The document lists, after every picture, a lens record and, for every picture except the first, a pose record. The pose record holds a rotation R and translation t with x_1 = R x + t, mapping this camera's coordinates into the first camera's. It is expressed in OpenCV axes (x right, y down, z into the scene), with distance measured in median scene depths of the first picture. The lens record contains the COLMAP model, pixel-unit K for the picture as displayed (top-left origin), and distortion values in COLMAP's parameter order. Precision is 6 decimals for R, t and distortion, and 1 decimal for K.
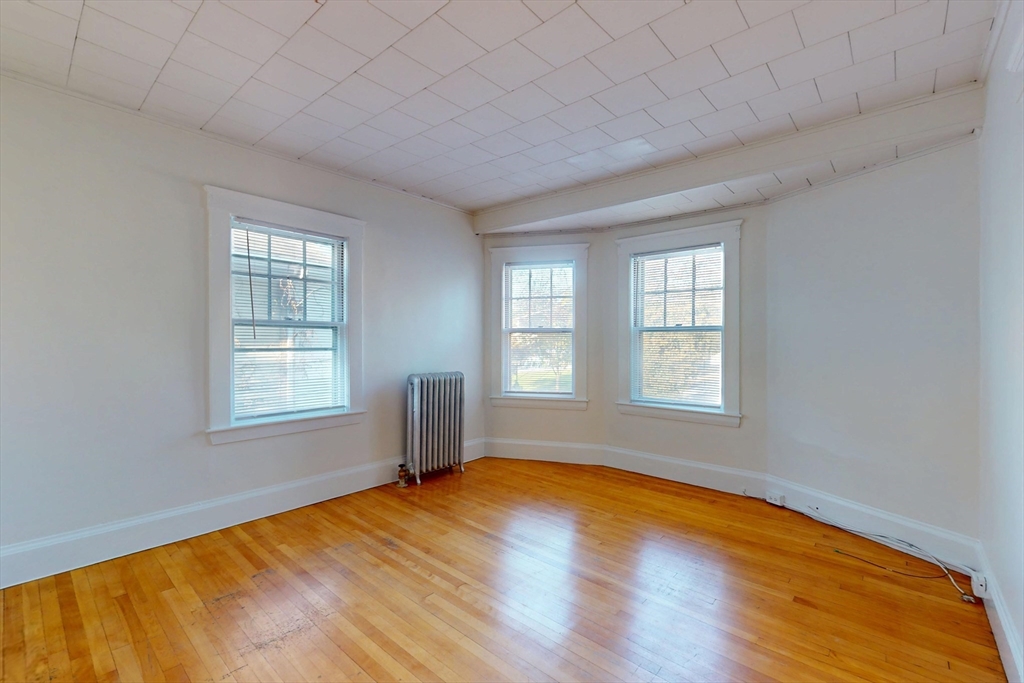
lens RADIAL K [[444.6, 0, 512.9], [0, 444.6, 343.1], [0, 0, 1]] dist [-0.000029, 0.000498]
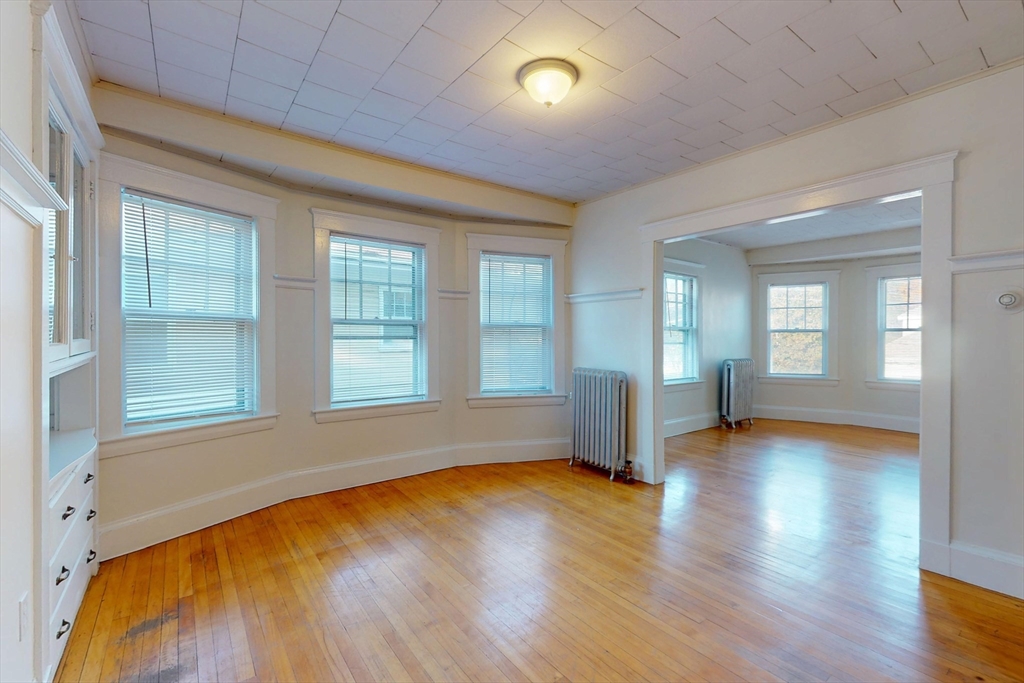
lens RADIAL K [[464.8, 0, 529.6], [0, 464.8, 341.6], [0, 0, 1]] dist [0.026372, 0.000527]
pose [[0.986333, -0.001080, -0.164759, -0.702550], [0.001119, 0.999999, 0.000145, 0.006925], [0.164758, -0.000327, 0.986334, -0.825591]]
